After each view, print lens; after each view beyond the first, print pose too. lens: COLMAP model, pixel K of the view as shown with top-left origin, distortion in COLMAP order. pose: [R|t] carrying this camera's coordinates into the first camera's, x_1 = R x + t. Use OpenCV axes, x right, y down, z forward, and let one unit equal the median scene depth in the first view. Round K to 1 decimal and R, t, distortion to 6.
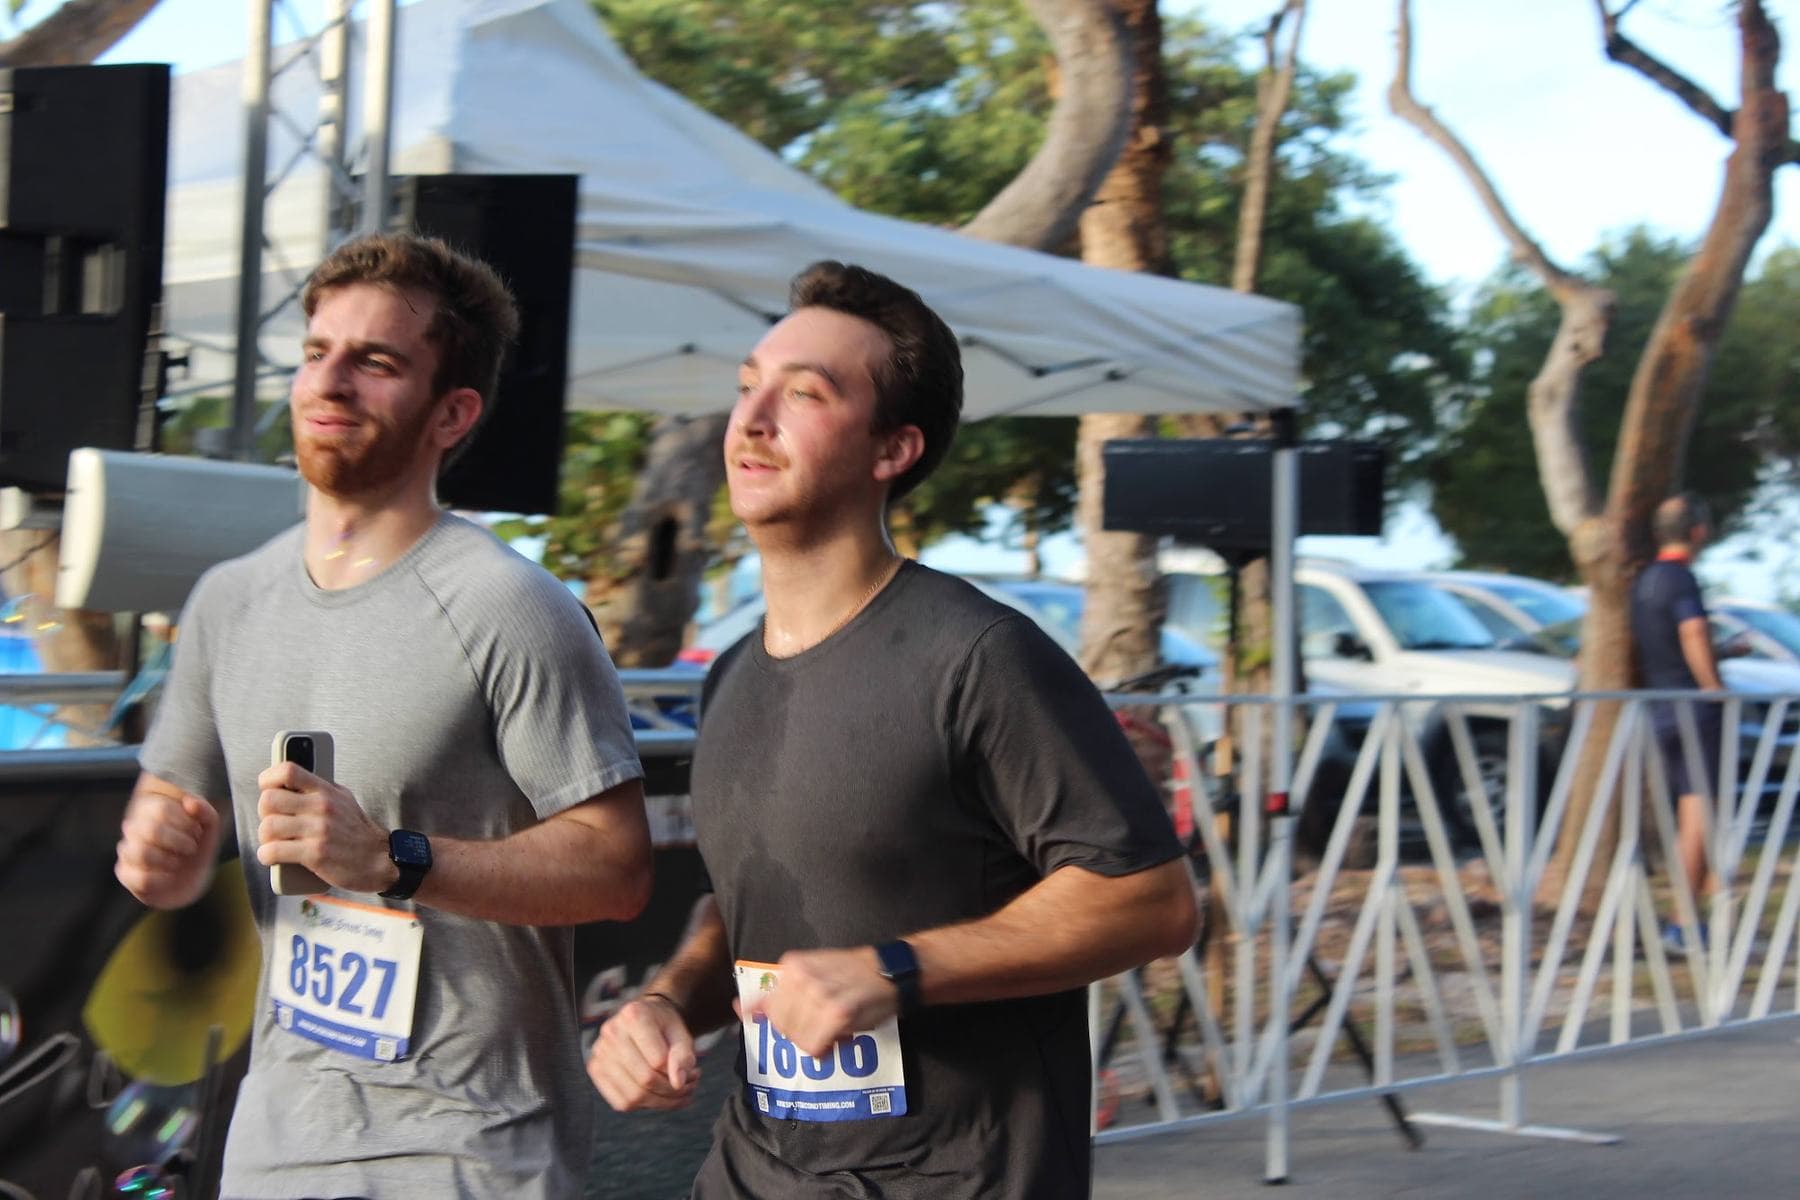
lens RADIAL K [[3967.1, 0, 900.0], [0, 3967.1, 600.0], [0, 0, 1]] dist [-0.053372, 0.993428]
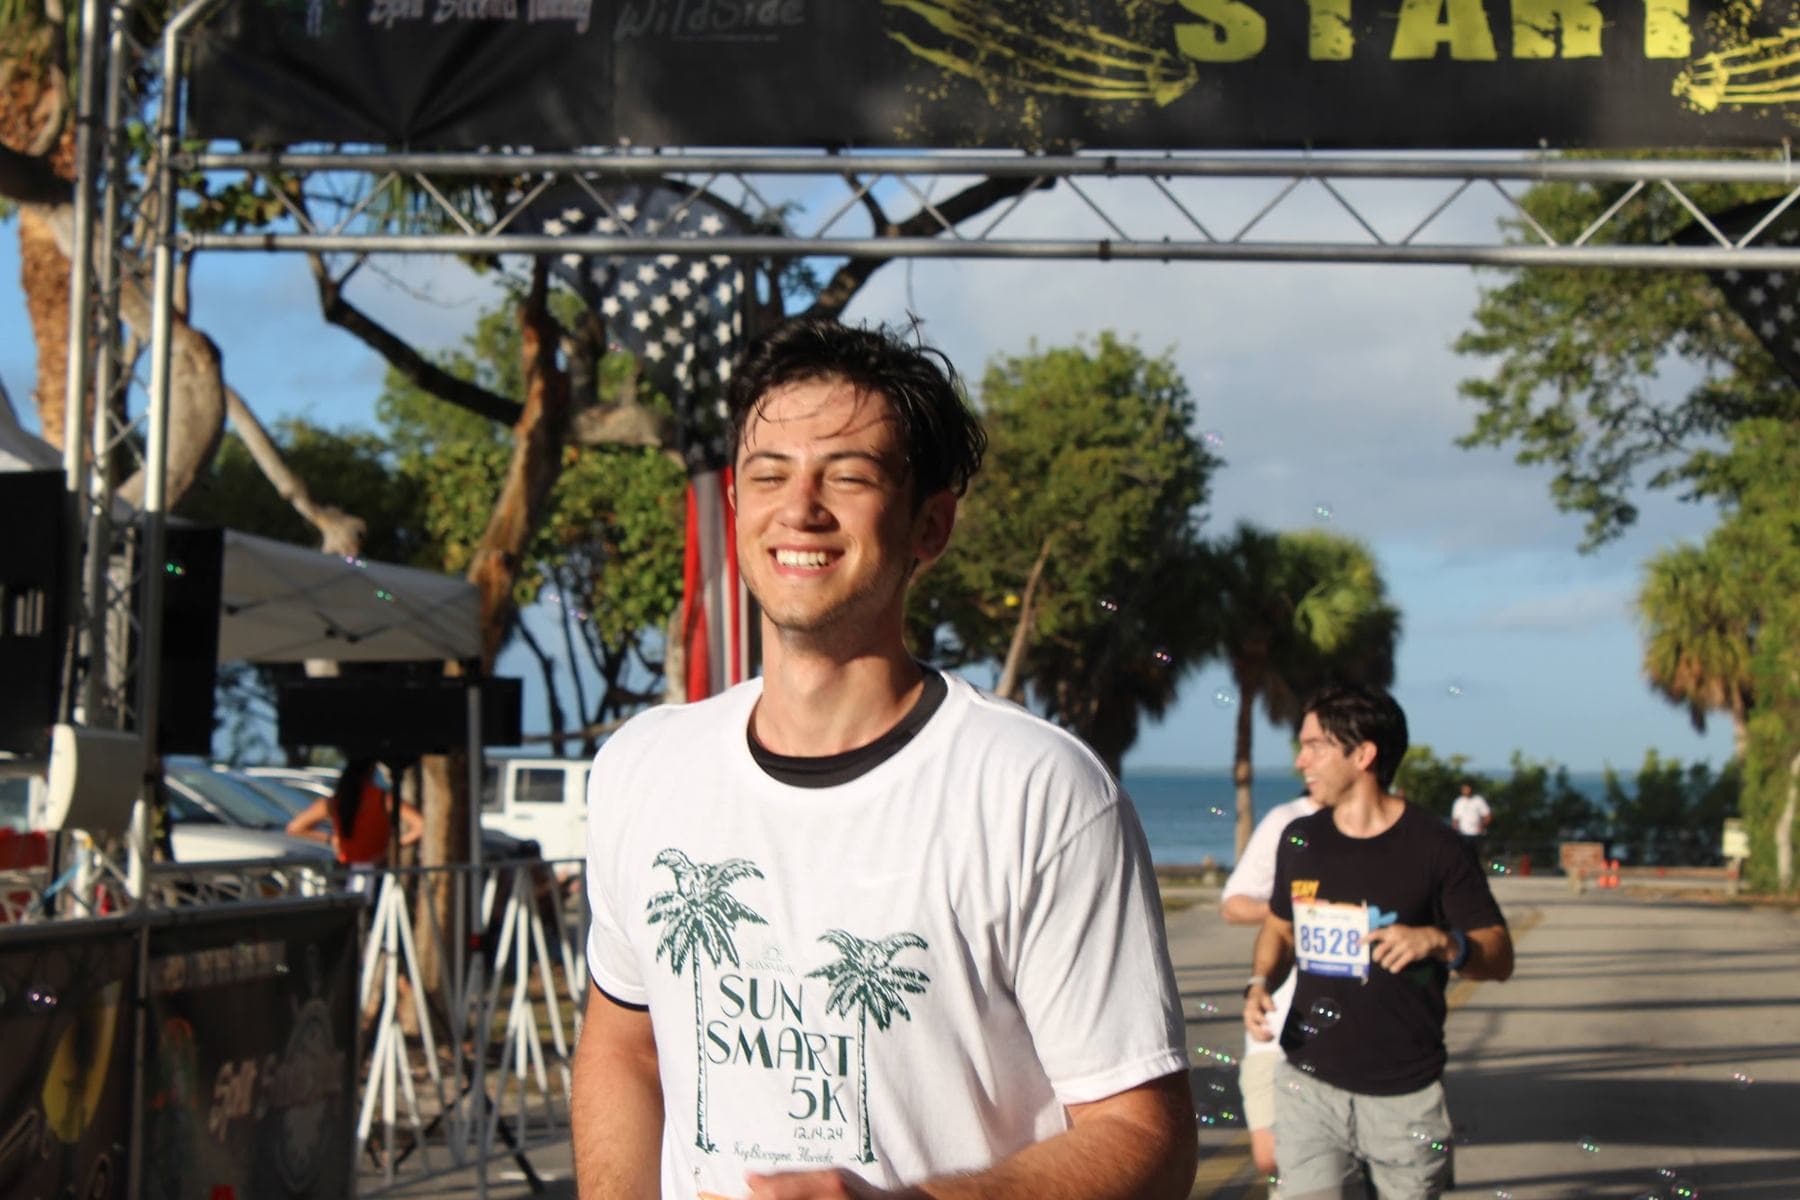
lens RADIAL K [[3967.1, 0, 900.0], [0, 3967.1, 600.0], [0, 0, 1]] dist [-0.053372, 0.993428]
pose [[0.917130, -0.007329, 0.398520, -0.256600], [0.023953, 0.999037, -0.036751, -0.010995], [-0.397867, 0.043251, 0.916423, -0.269997]]
